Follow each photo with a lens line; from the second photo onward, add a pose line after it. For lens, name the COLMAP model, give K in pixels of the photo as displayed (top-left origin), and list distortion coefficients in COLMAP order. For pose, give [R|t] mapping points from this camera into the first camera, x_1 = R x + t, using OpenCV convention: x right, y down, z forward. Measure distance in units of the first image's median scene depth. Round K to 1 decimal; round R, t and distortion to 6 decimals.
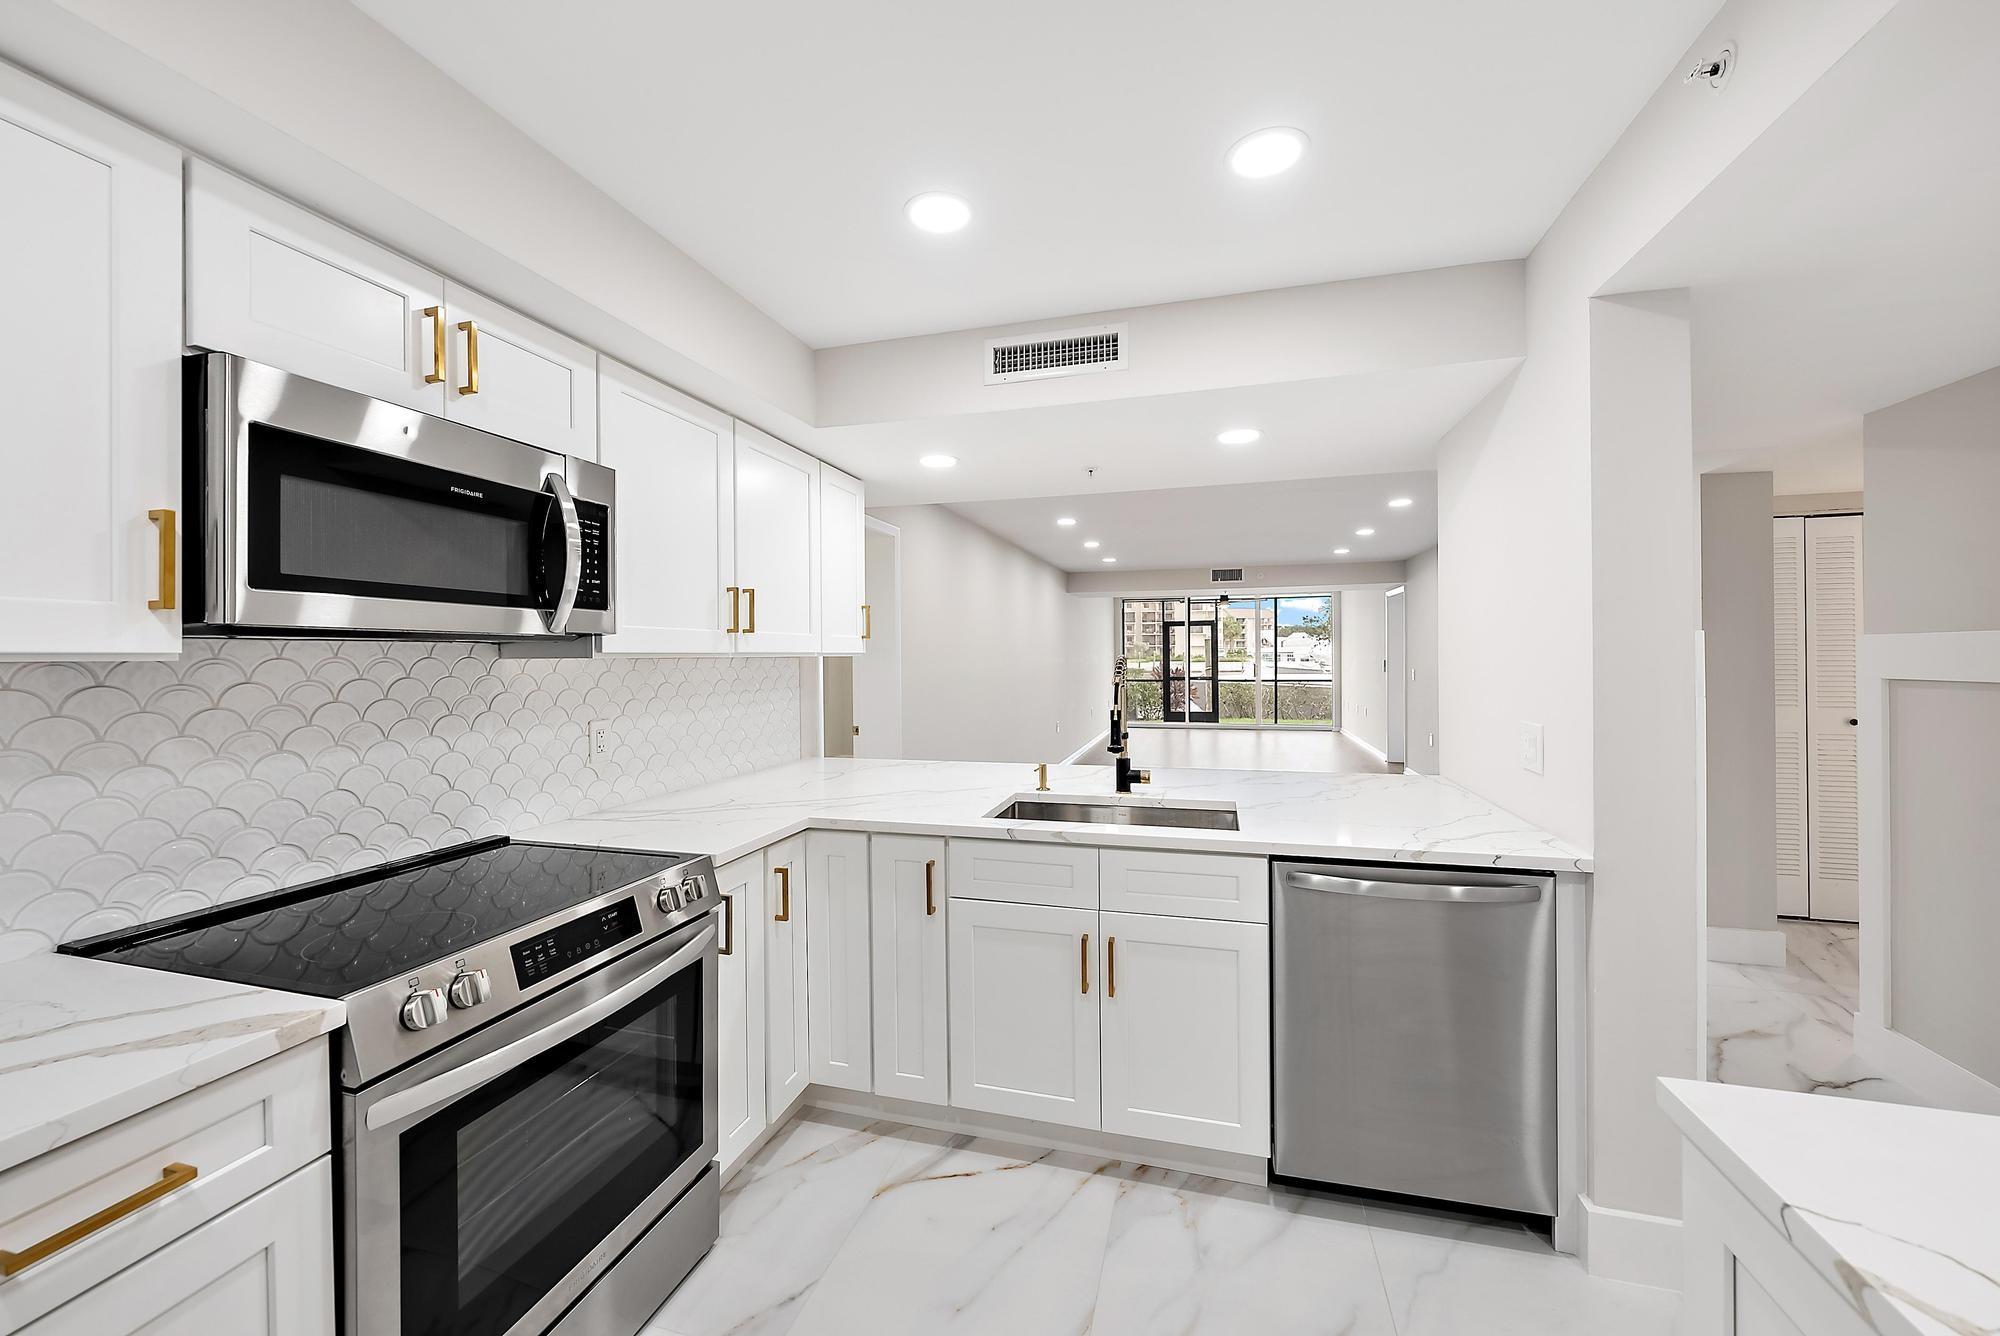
lens RADIAL K [[750.9, 0, 1000.5], [0, 750.9, 659.7], [0, 0, 1]] dist [0.002828, 0.000058]
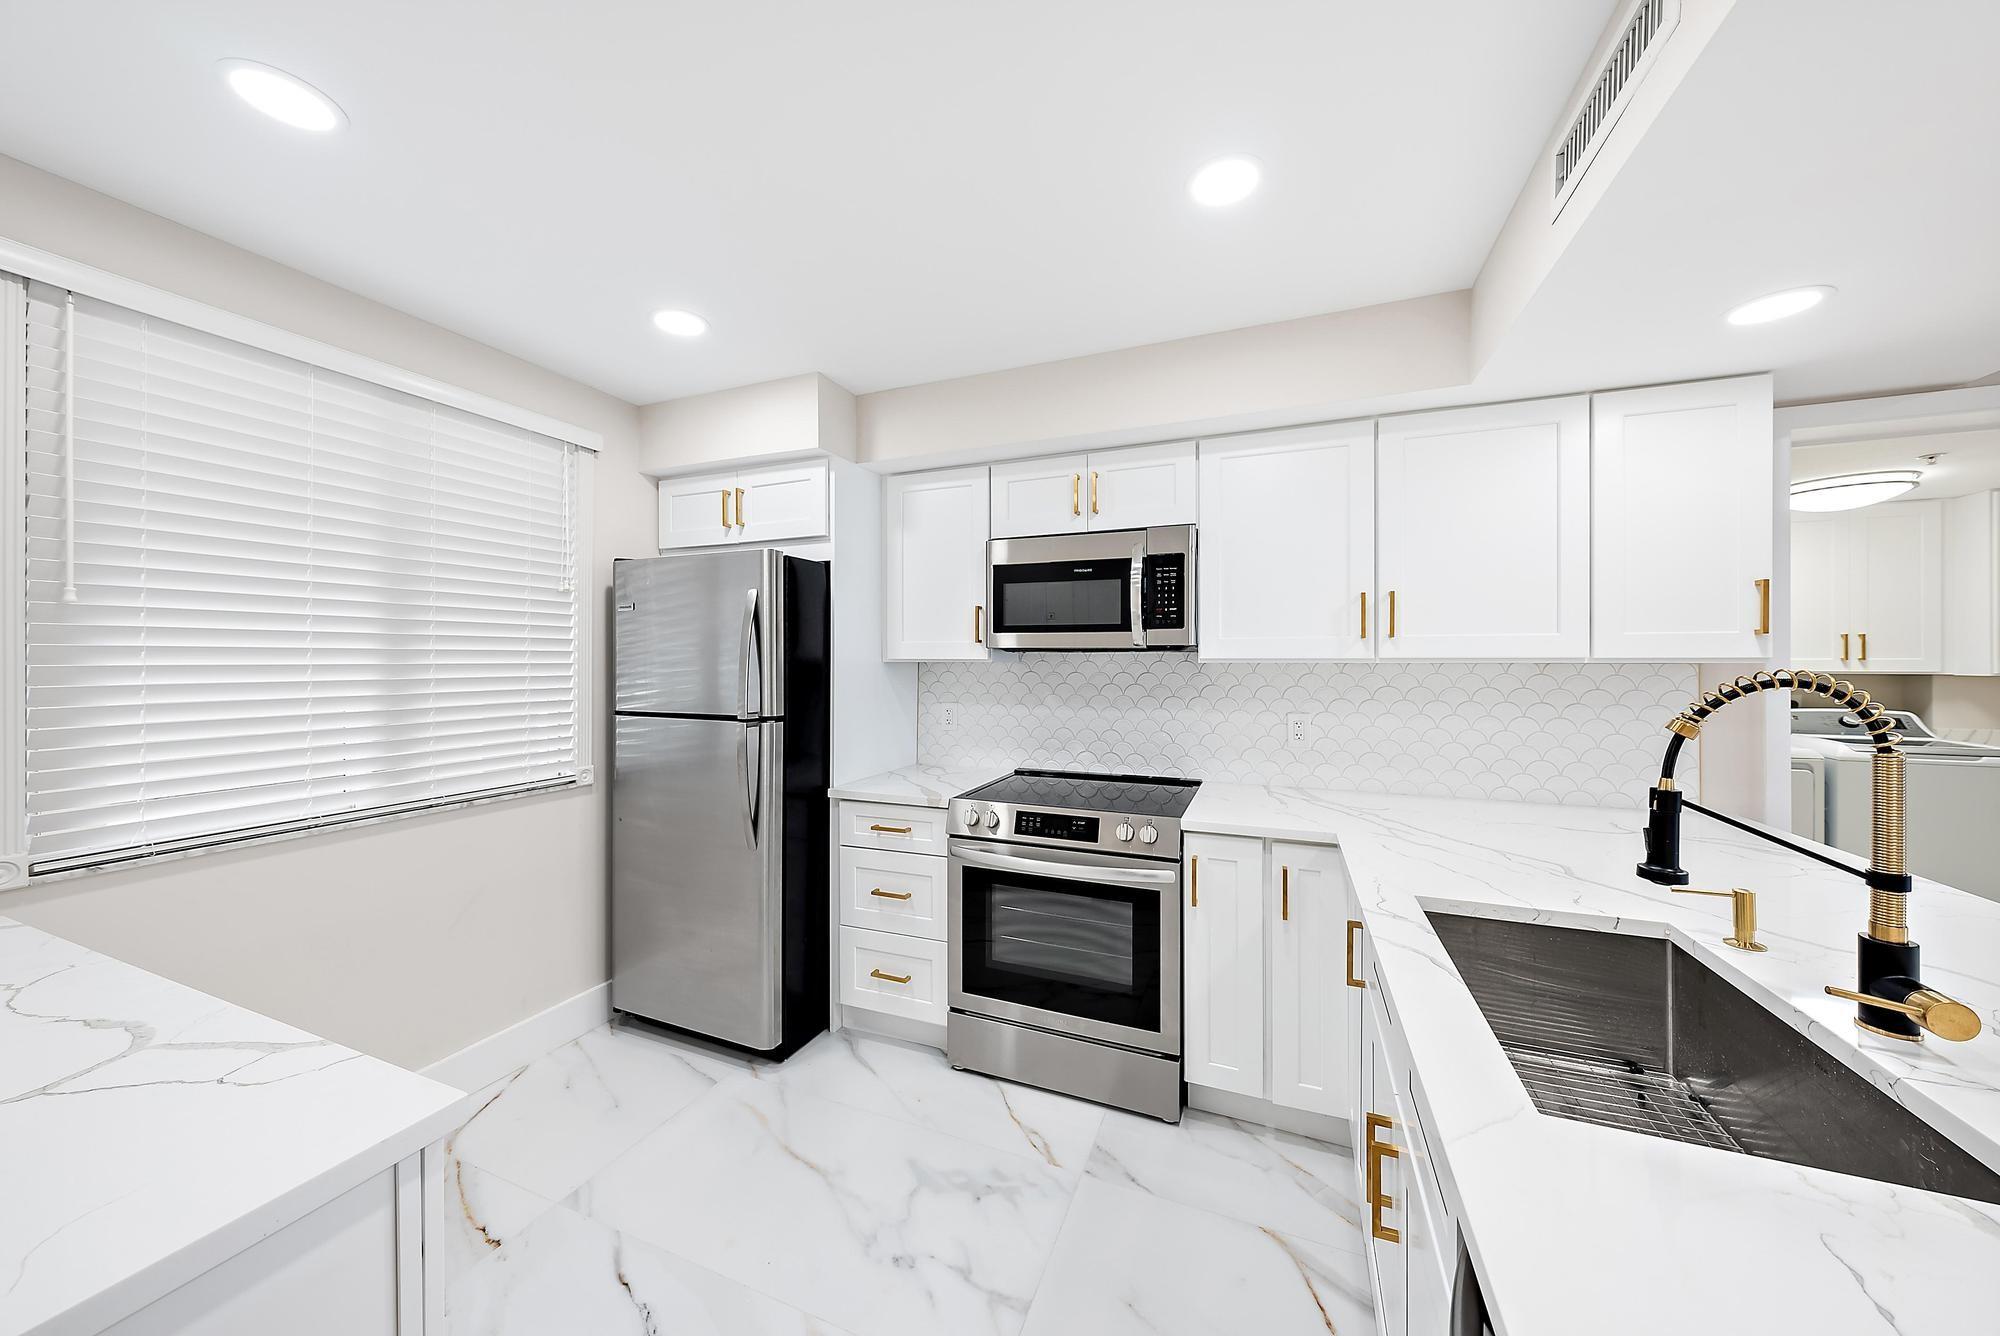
lens RADIAL K [[690.5, 0, 1006.1], [0, 690.5, 660.9], [0, 0, 1]] dist [0.008204, -0.000319]
pose [[-0.112962, 0.012855, -0.993516, 0.789302], [-0.003656, 0.999904, 0.013353, -0.021595], [0.993593, 0.005141, -0.112904, 0.822402]]
